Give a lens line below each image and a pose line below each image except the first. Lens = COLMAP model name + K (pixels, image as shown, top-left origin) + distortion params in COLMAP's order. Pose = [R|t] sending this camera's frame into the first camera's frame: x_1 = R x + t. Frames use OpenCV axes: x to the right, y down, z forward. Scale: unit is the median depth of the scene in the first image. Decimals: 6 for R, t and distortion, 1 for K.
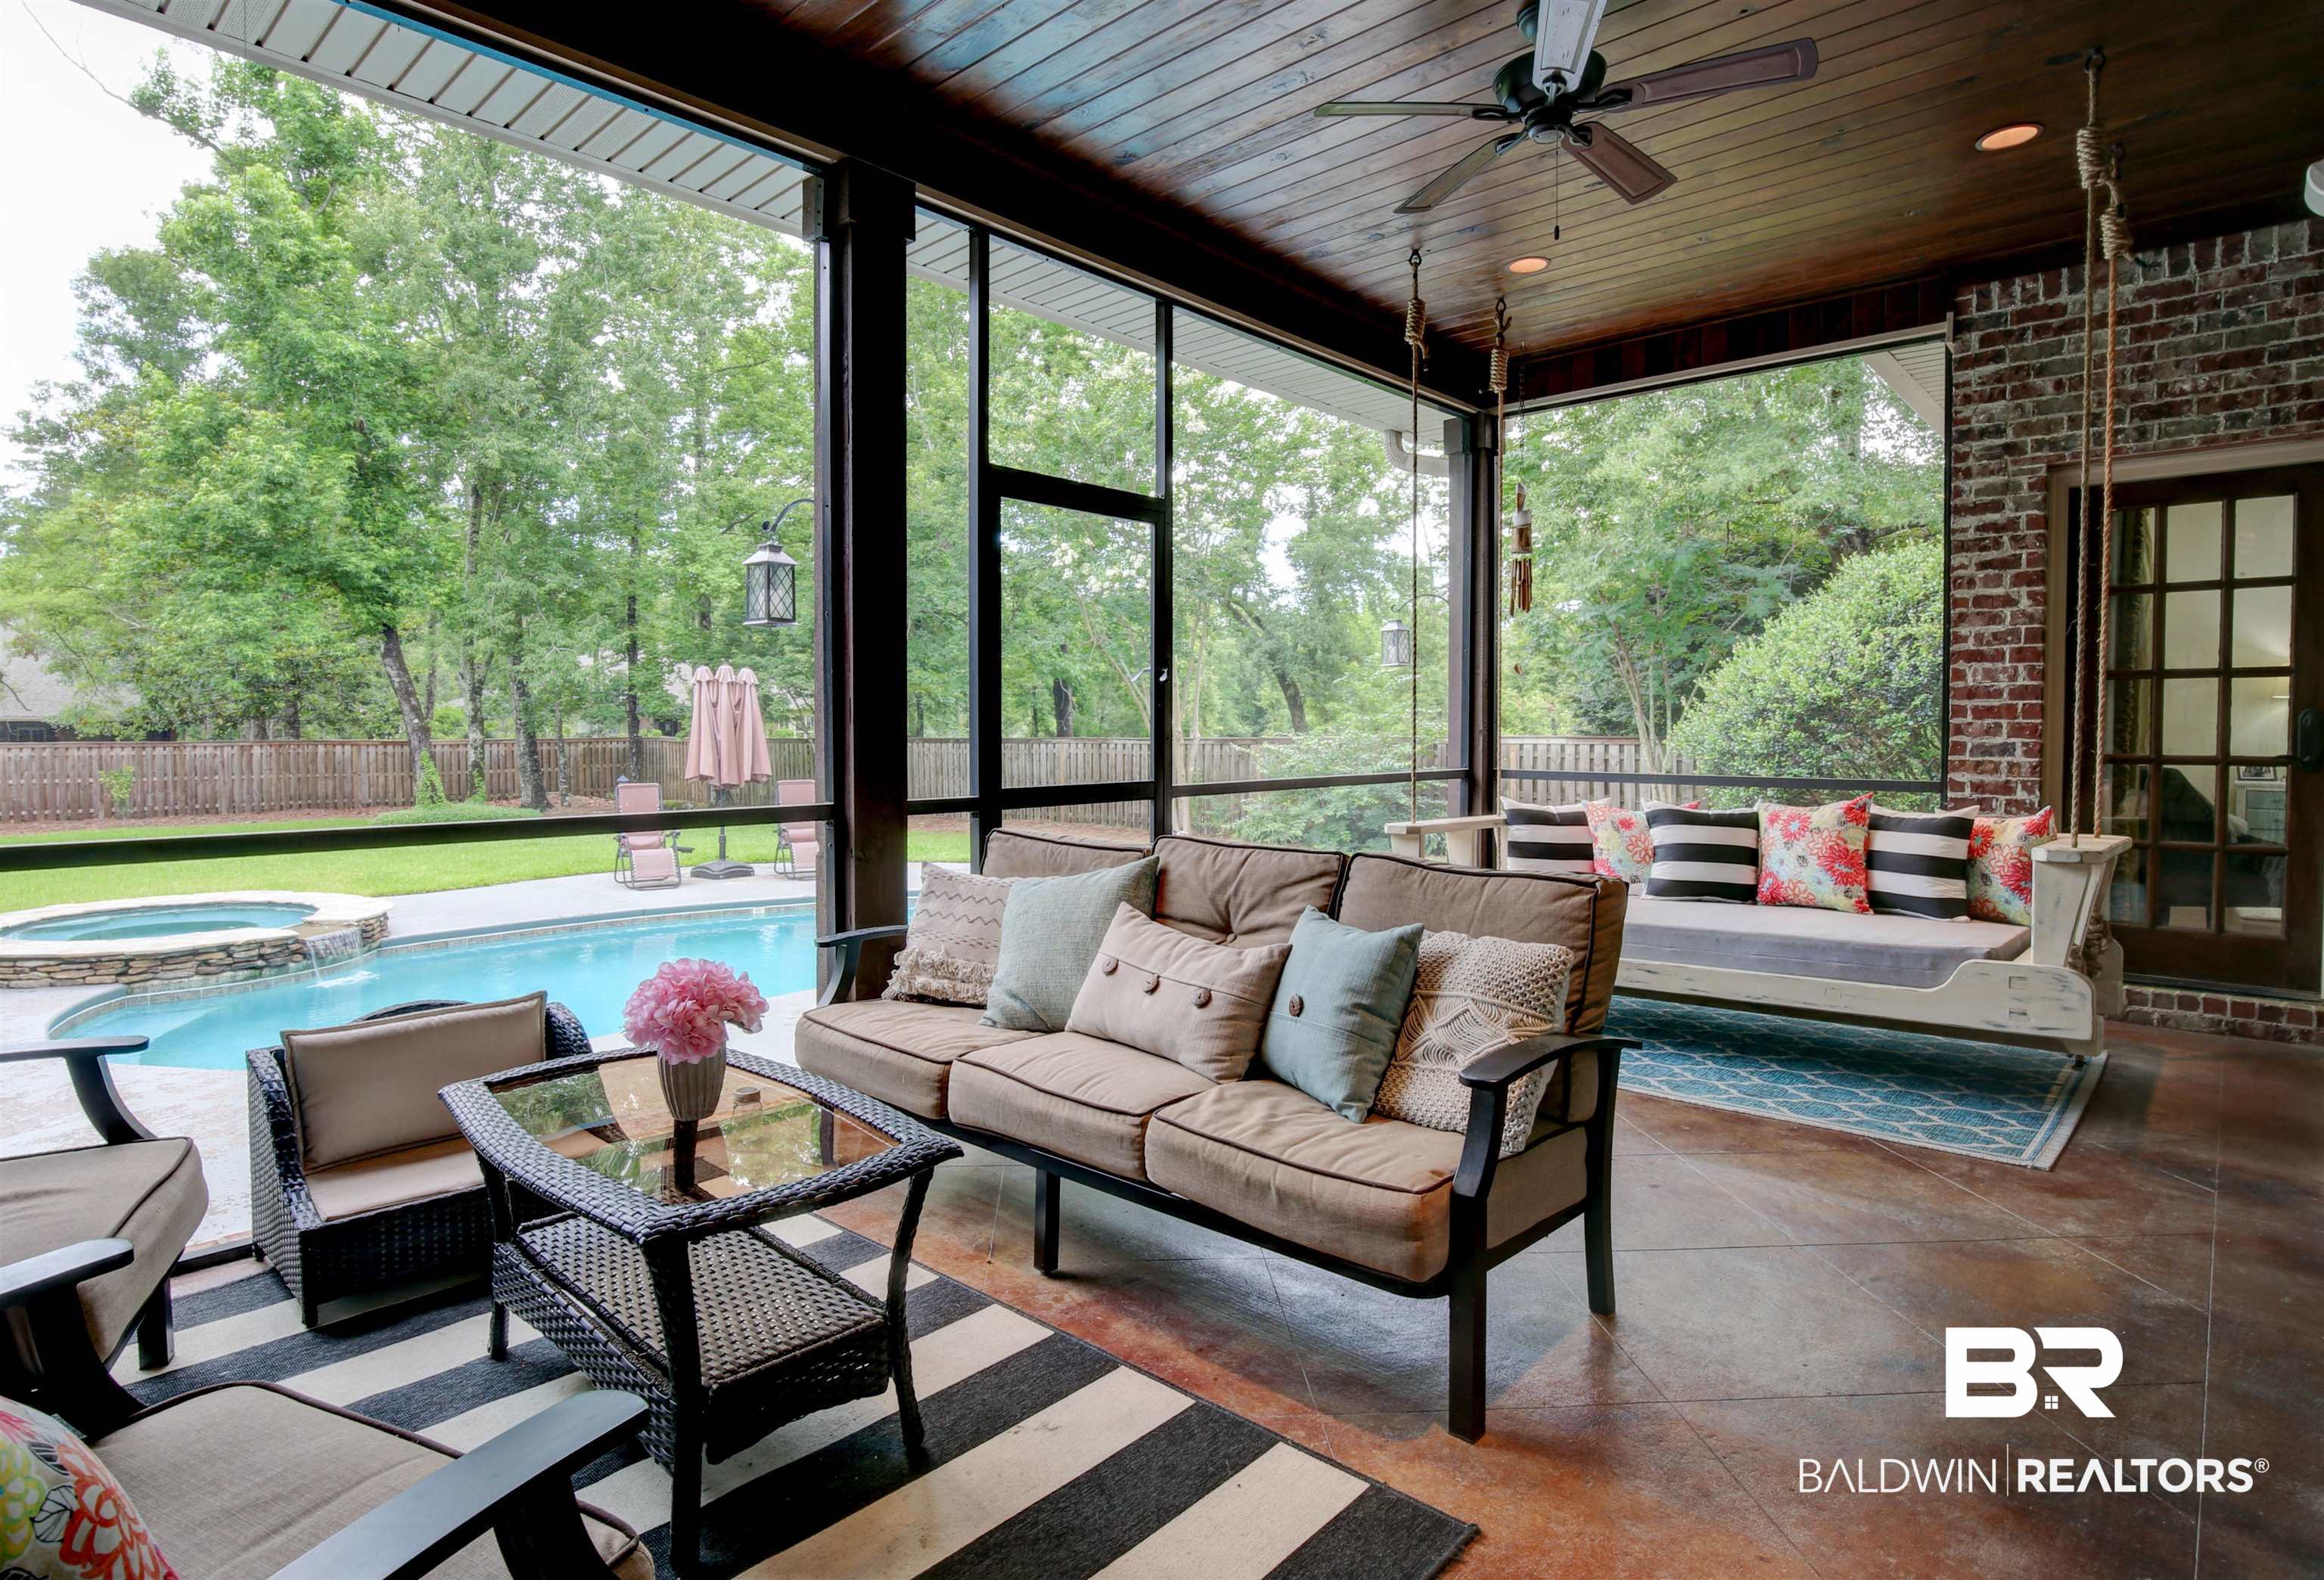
lens RADIAL K [[1216.7, 0, 1132.3], [0, 1216.7, 746.0], [0, 0, 1]] dist [-0.001109, -0.000140]
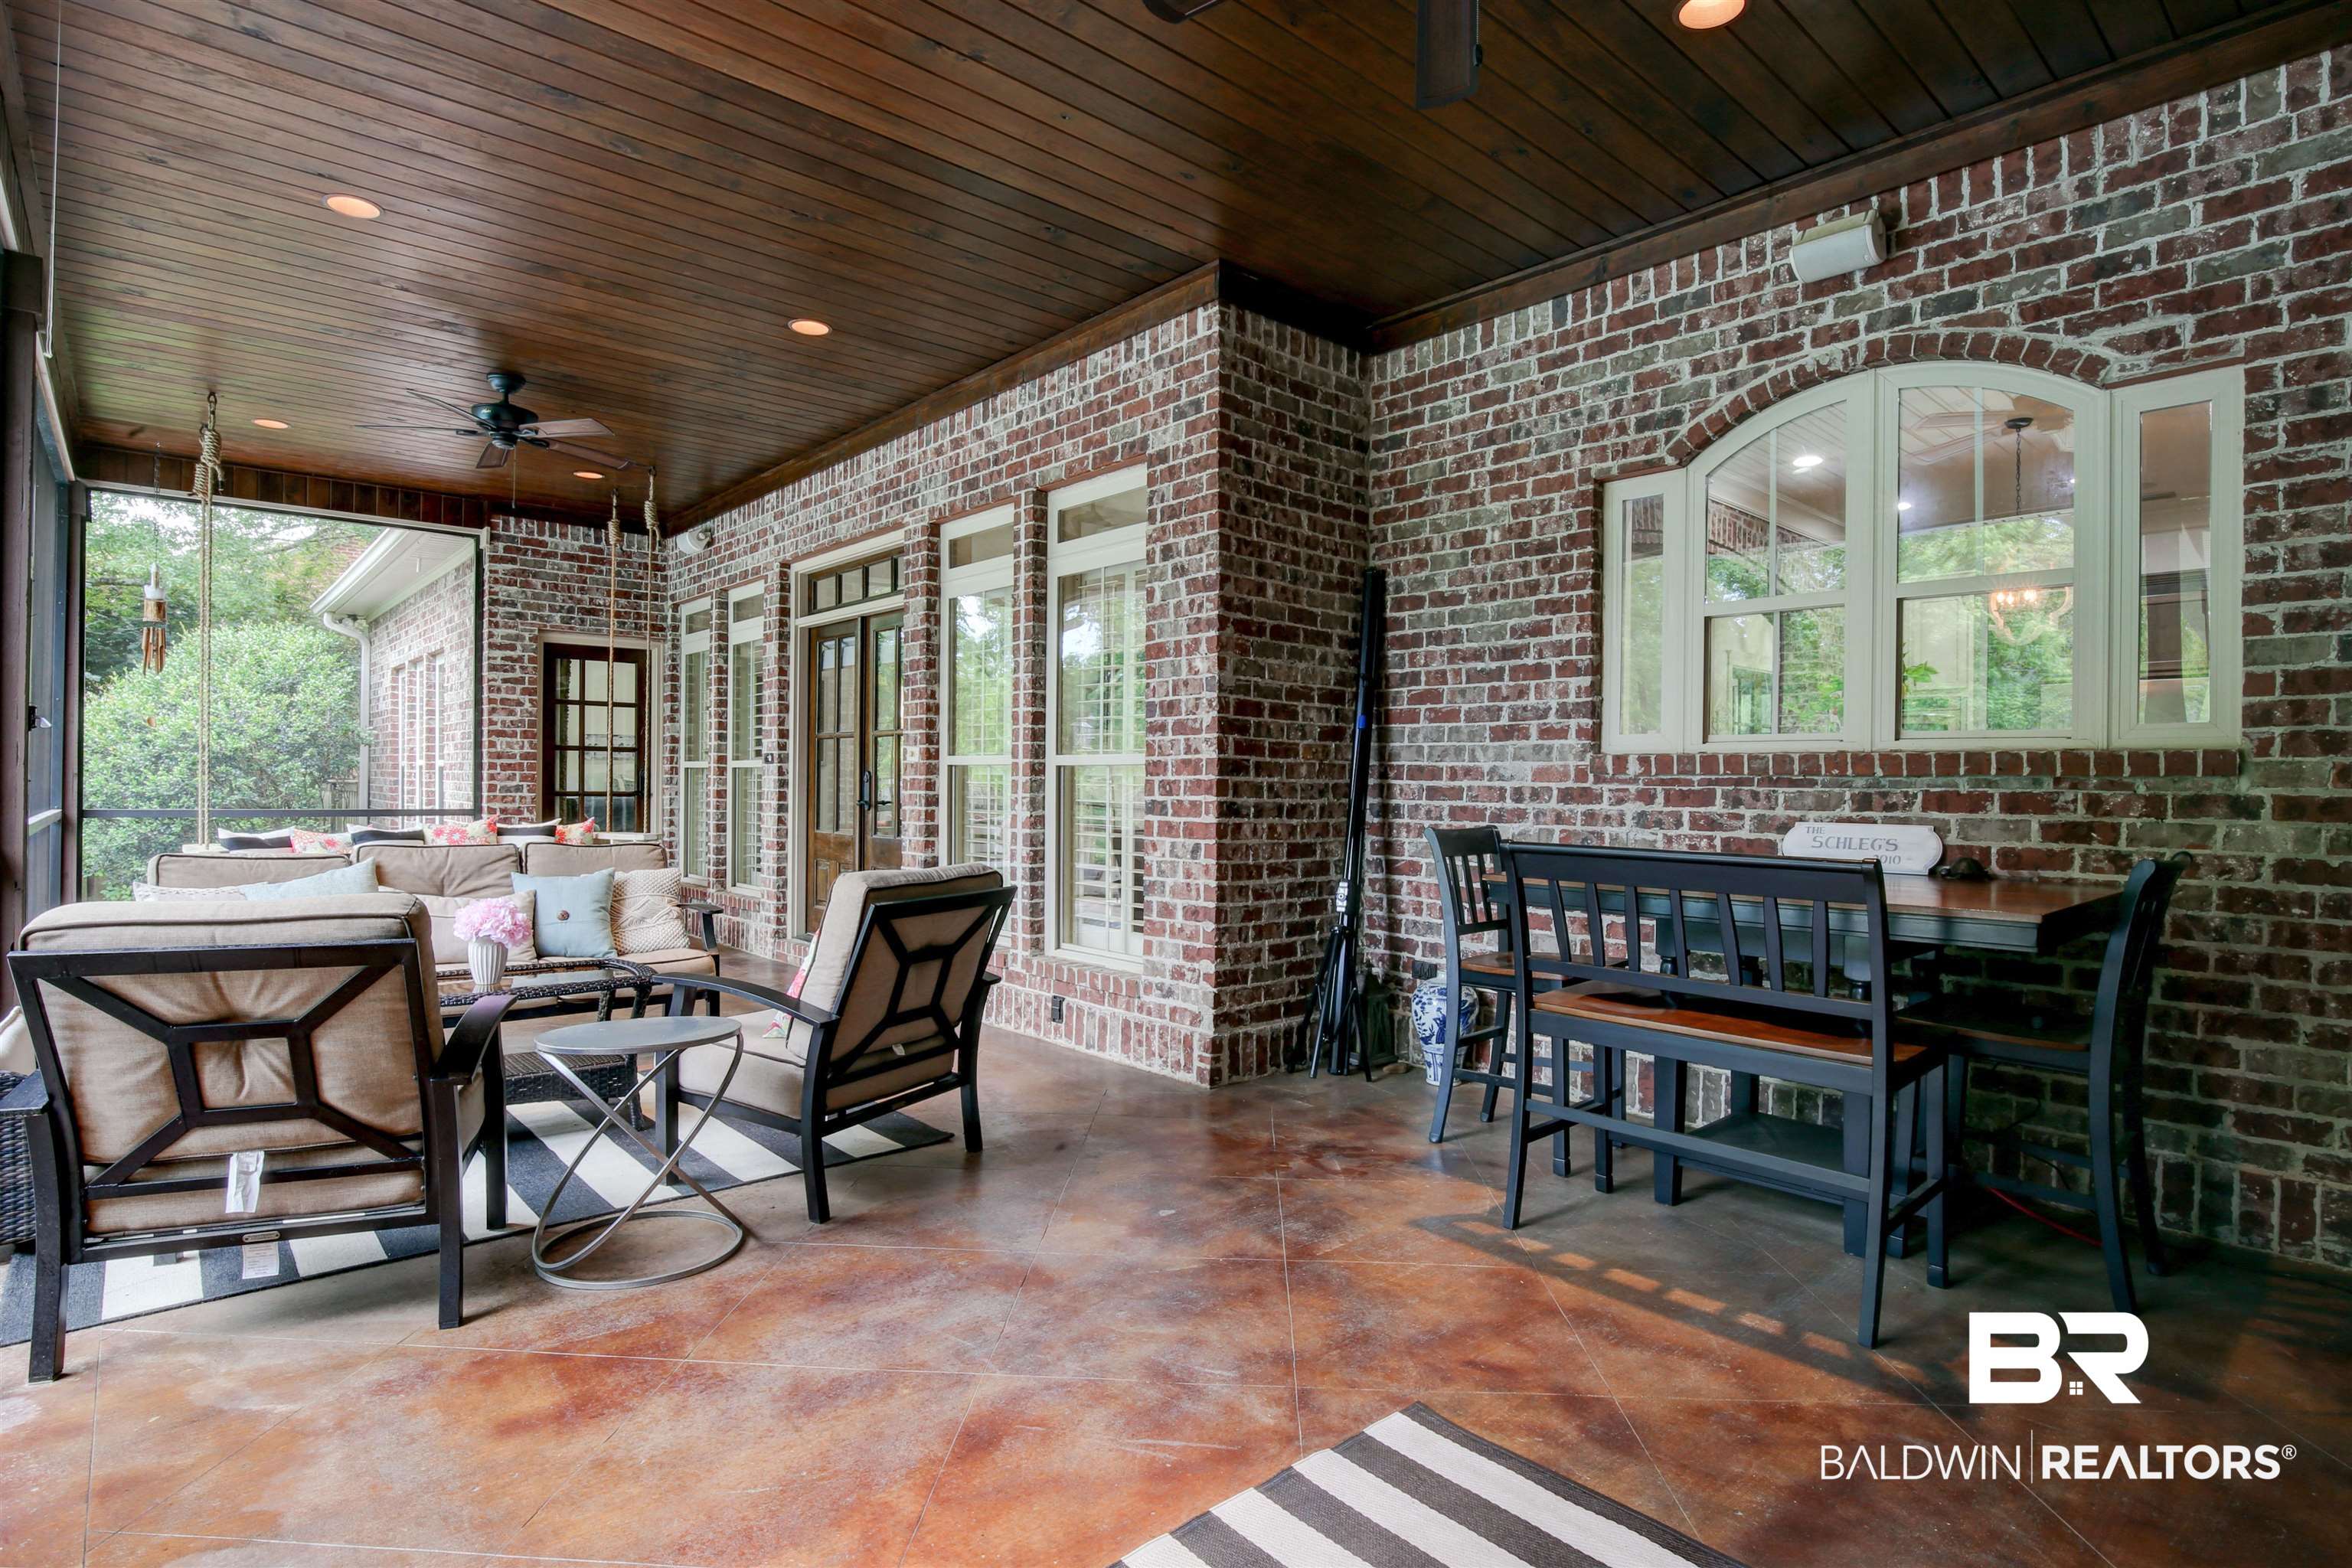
lens RADIAL K [[1183.9, 0, 1176.0], [0, 1183.9, 784.0], [0, 0, 1]] dist [-0.001074, -0.000101]
pose [[0.097160, -0.003653, 0.995262, -0.869082], [0.010055, 0.999946, 0.002688, 0.000981], [-0.995218, 0.009746, 0.097192, -0.094679]]
